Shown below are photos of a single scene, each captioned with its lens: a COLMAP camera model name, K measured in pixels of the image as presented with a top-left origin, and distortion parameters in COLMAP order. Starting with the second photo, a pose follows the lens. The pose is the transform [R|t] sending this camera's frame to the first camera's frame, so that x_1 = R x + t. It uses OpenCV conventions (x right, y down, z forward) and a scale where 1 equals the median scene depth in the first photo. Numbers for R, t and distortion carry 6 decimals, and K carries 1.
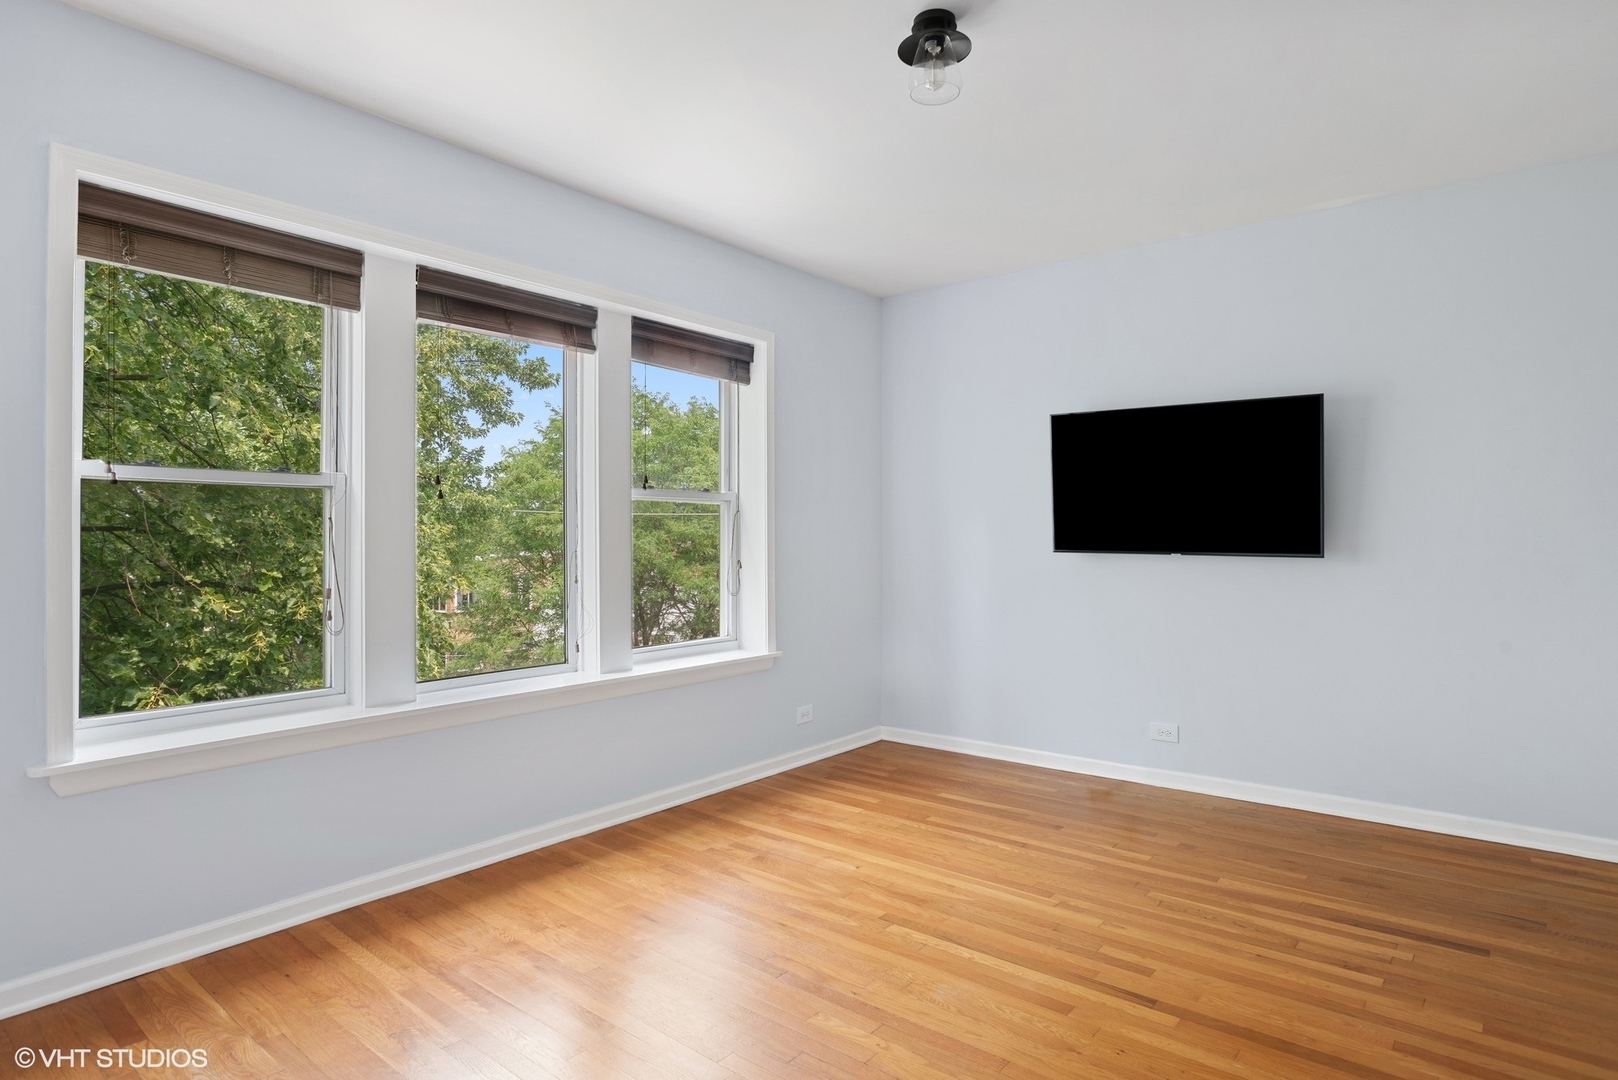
lens RADIAL K [[887.3, 0, 809.0], [0, 887.3, 540.0], [0, 0, 1]] dist [-0.032276, 0.023048]
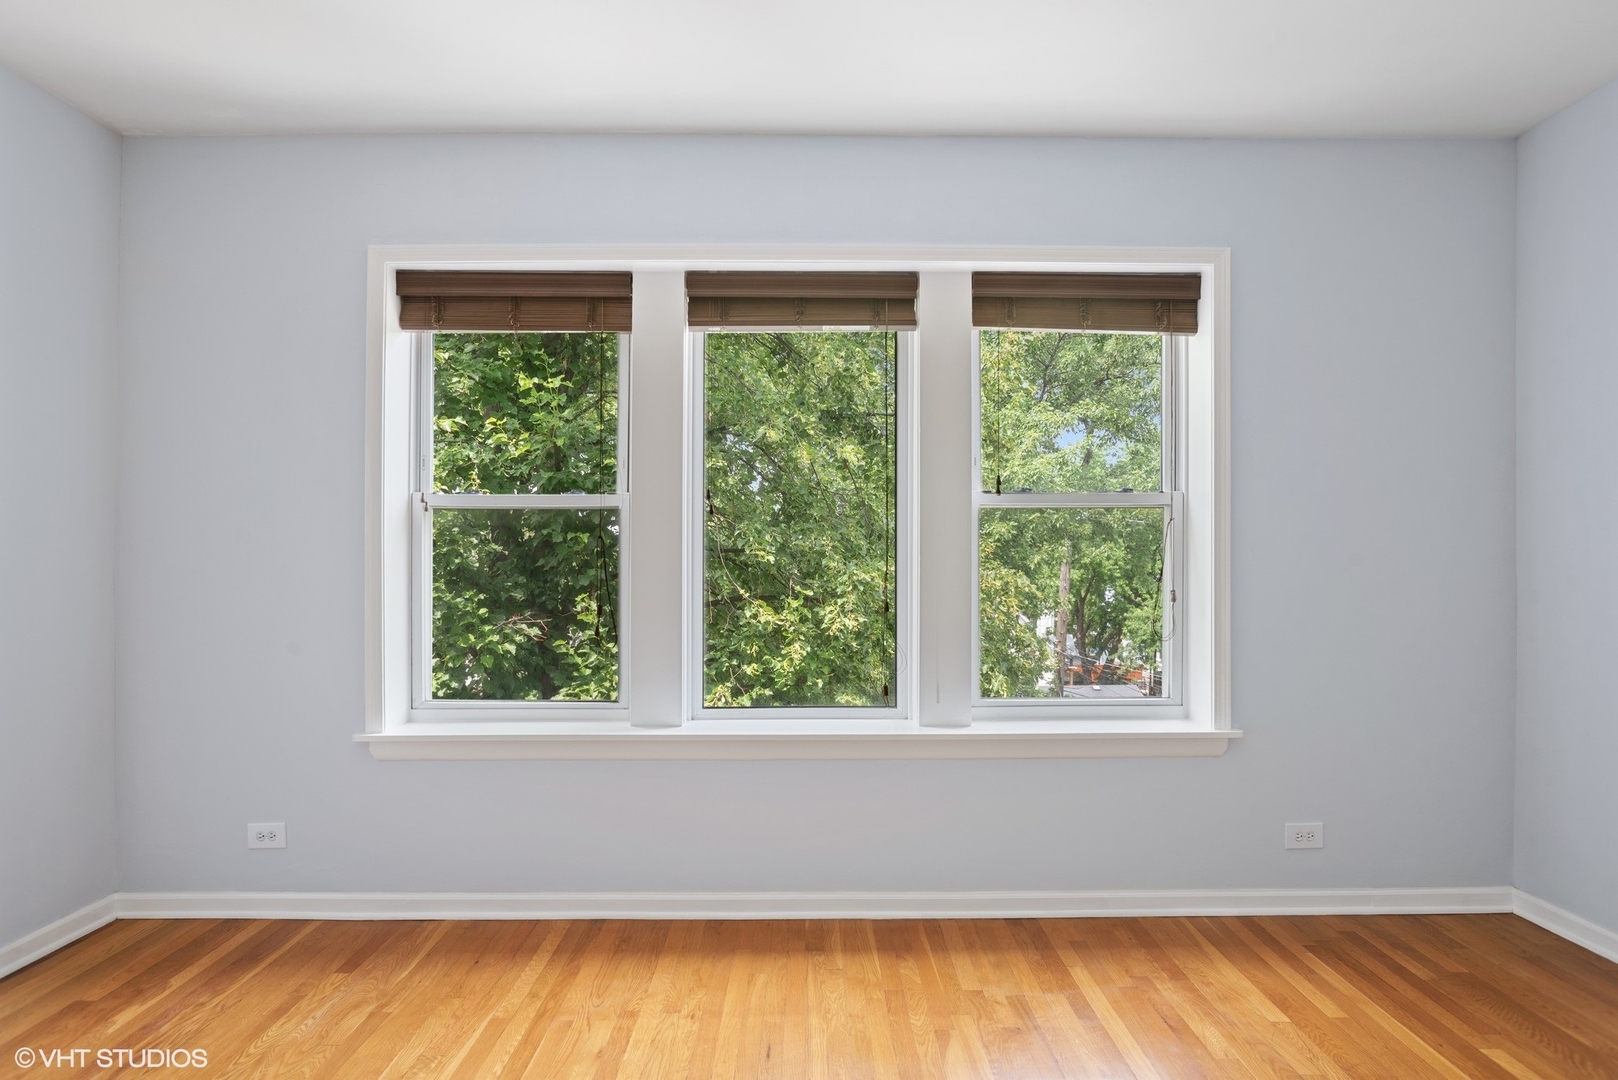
lens RADIAL K [[908.9, 0, 795.3], [0, 908.9, 561.7], [0, 0, 1]] dist [-0.013481, 0.003384]
pose [[0.636744, 0.003801, -0.771066, 0.342028], [-0.004544, 0.999989, 0.001177, 0.001531], [0.771062, 0.002754, 0.636754, 0.399761]]
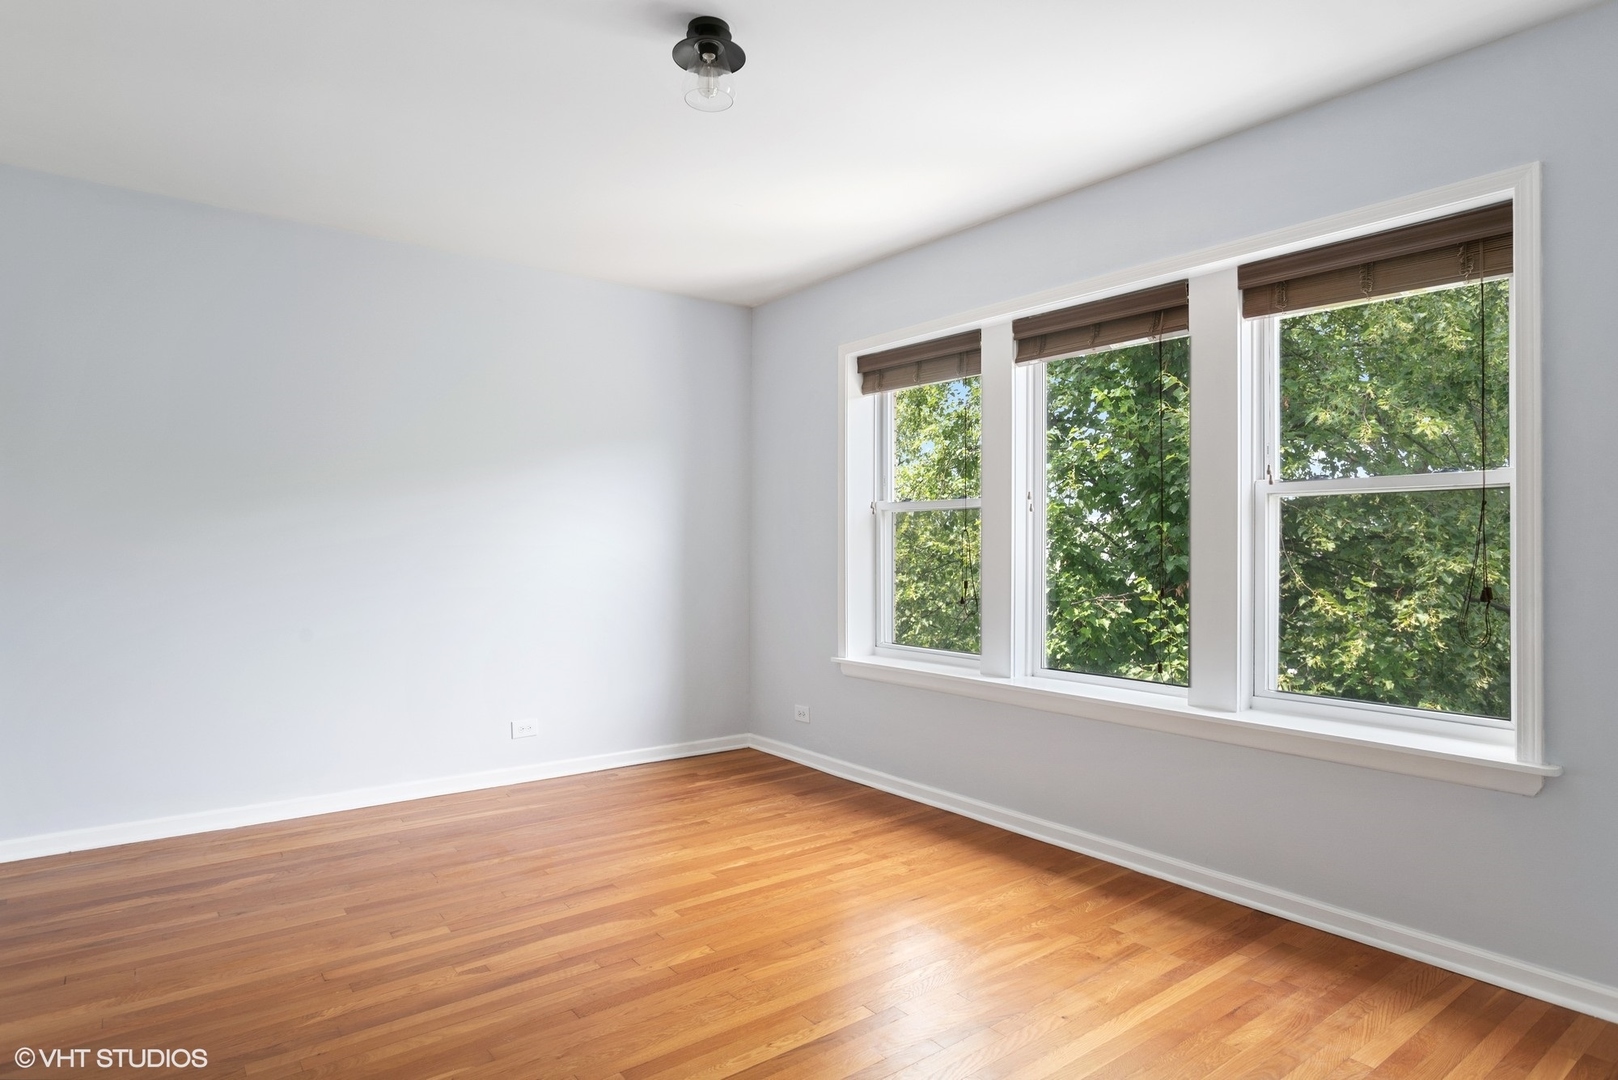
lens RADIAL K [[887.3, 0, 809.0], [0, 887.3, 540.0], [0, 0, 1]] dist [-0.032276, 0.023048]
pose [[-0.218262, -0.002202, -0.975888, 0.700814], [-0.006906, 0.999976, -0.000712, -0.005285], [0.975866, 0.006584, -0.218272, 0.856740]]
